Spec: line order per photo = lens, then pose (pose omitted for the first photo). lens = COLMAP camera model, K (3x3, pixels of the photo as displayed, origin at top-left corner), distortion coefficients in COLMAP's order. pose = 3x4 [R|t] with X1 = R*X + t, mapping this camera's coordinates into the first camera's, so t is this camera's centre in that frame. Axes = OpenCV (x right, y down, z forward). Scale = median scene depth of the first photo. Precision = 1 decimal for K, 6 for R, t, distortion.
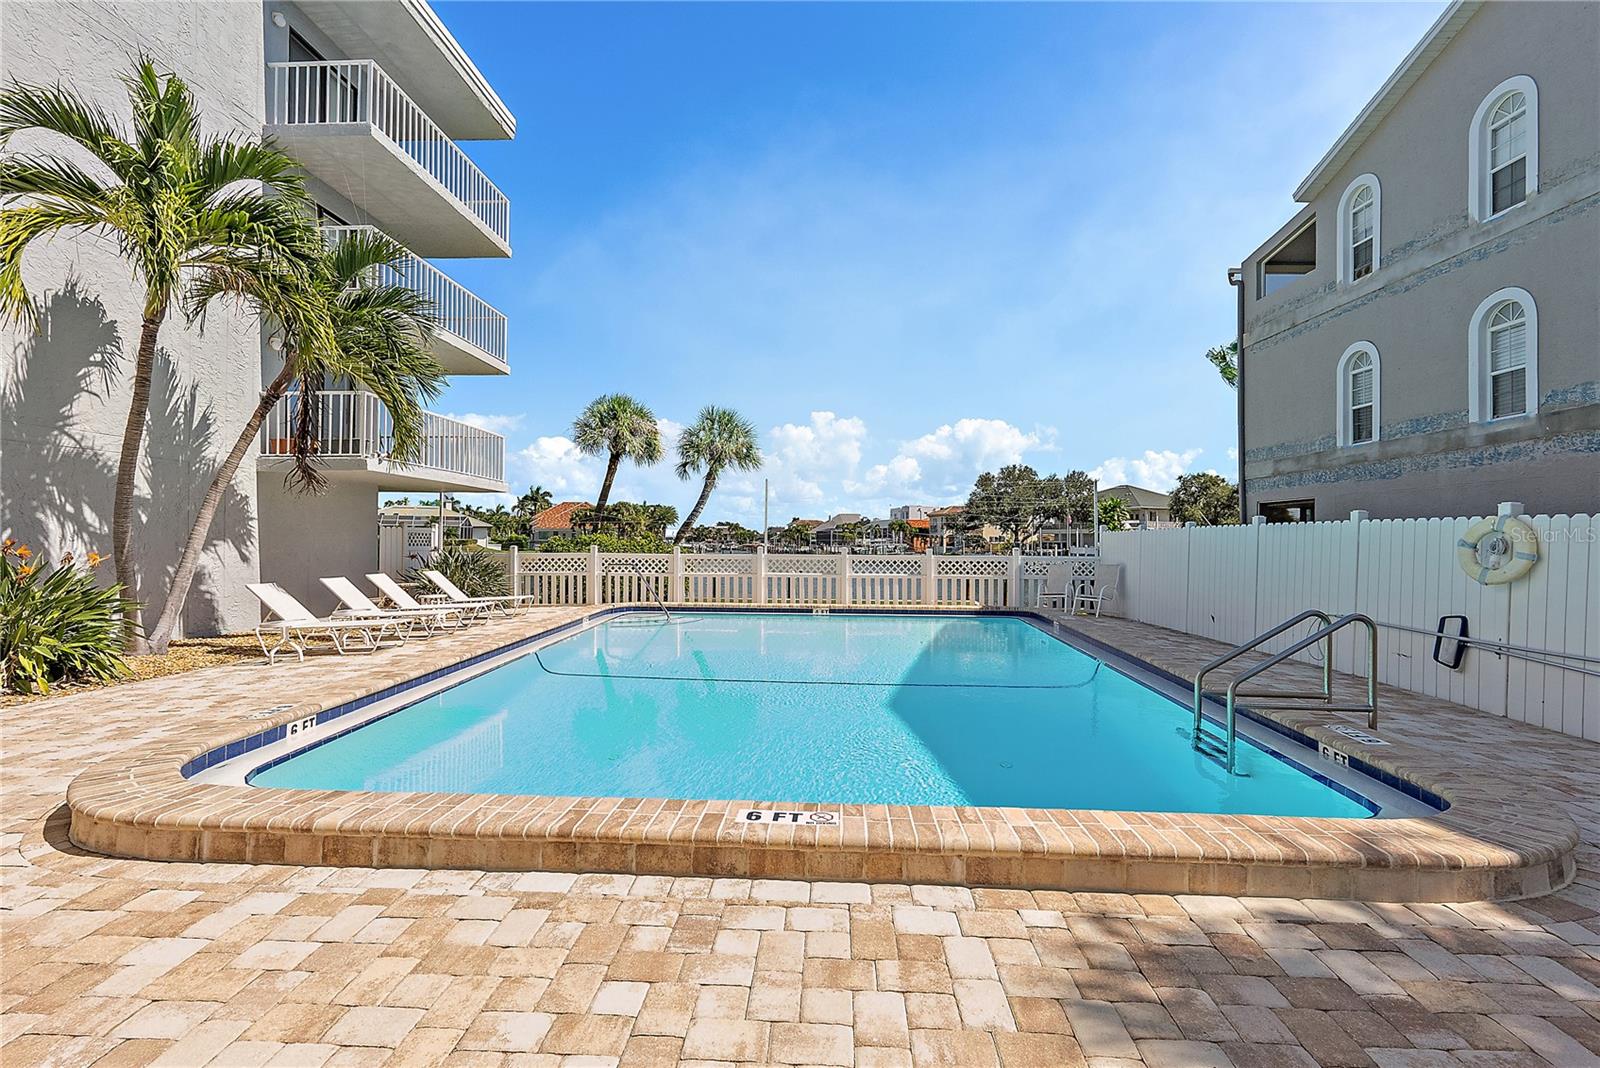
lens RADIAL K [[737.1, 0, 800.9], [0, 737.1, 532.7], [0, 0, 1]] dist [0.000266, -0.002034]
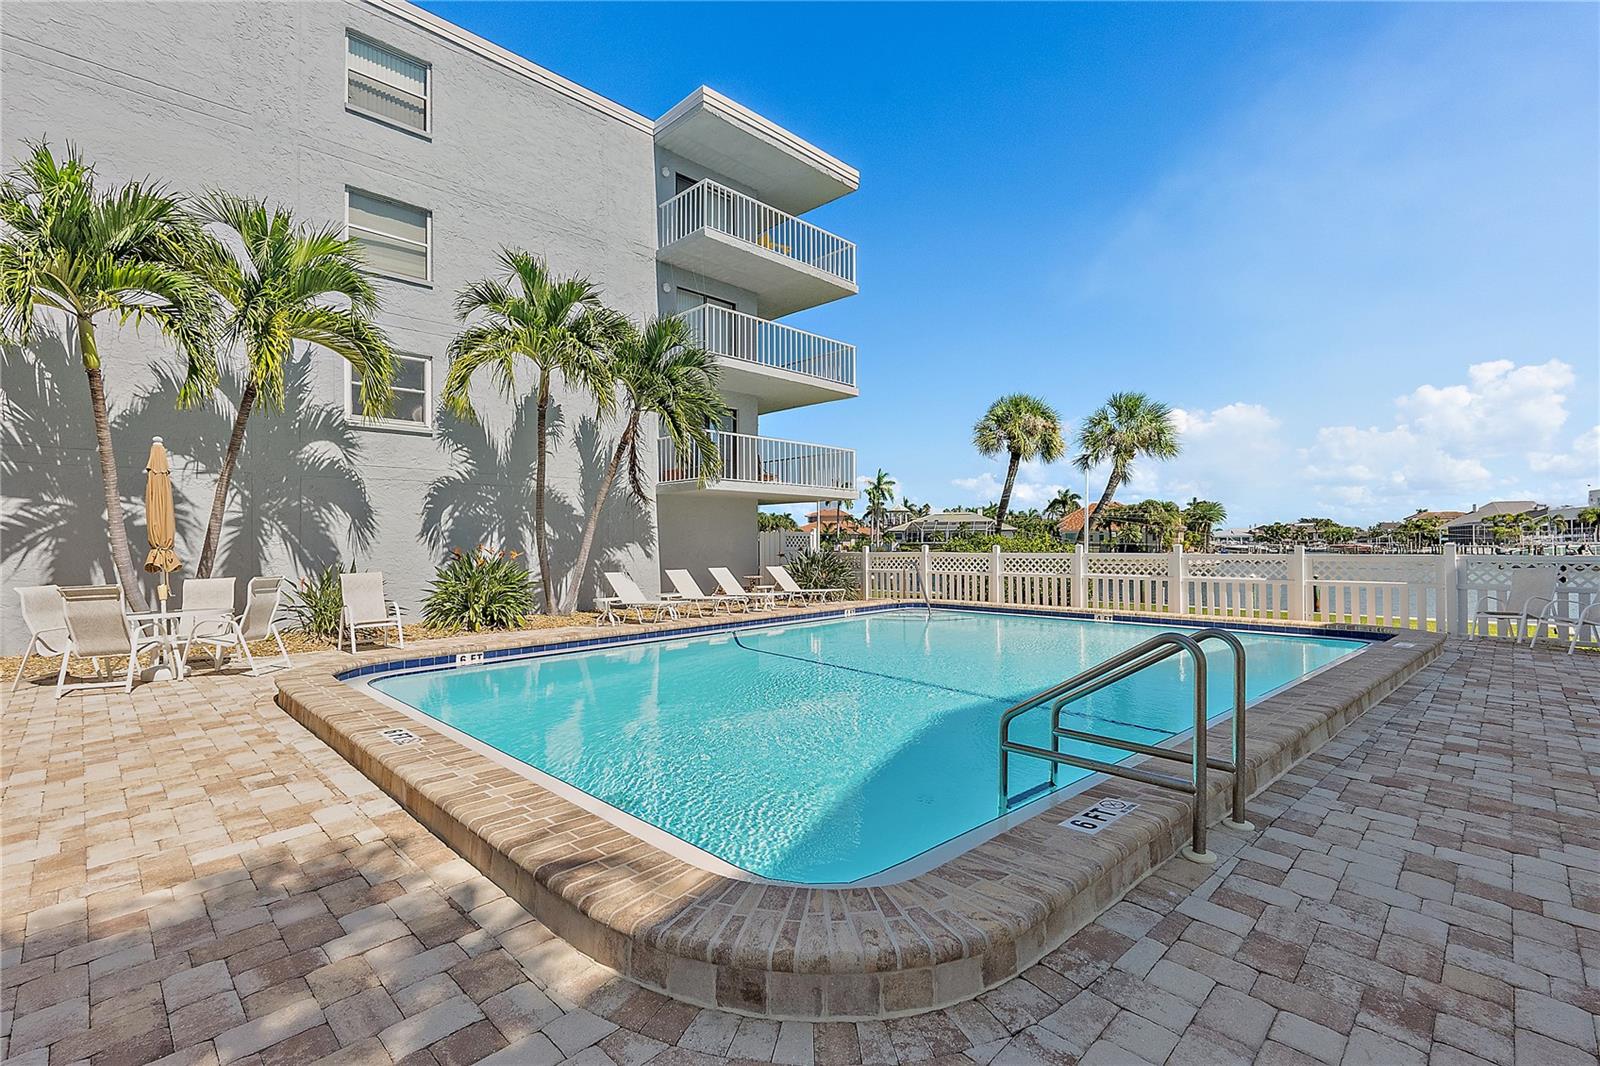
lens RADIAL K [[737.1, 0, 810.0], [0, 737.1, 541.9], [0, 0, 1]] dist [0.000266, -0.002034]
pose [[0.740489, -0.012384, -0.671955, 0.391076], [0.018208, 0.999833, 0.001639, 0.010179], [0.671822, -0.013448, 0.740590, 0.134397]]
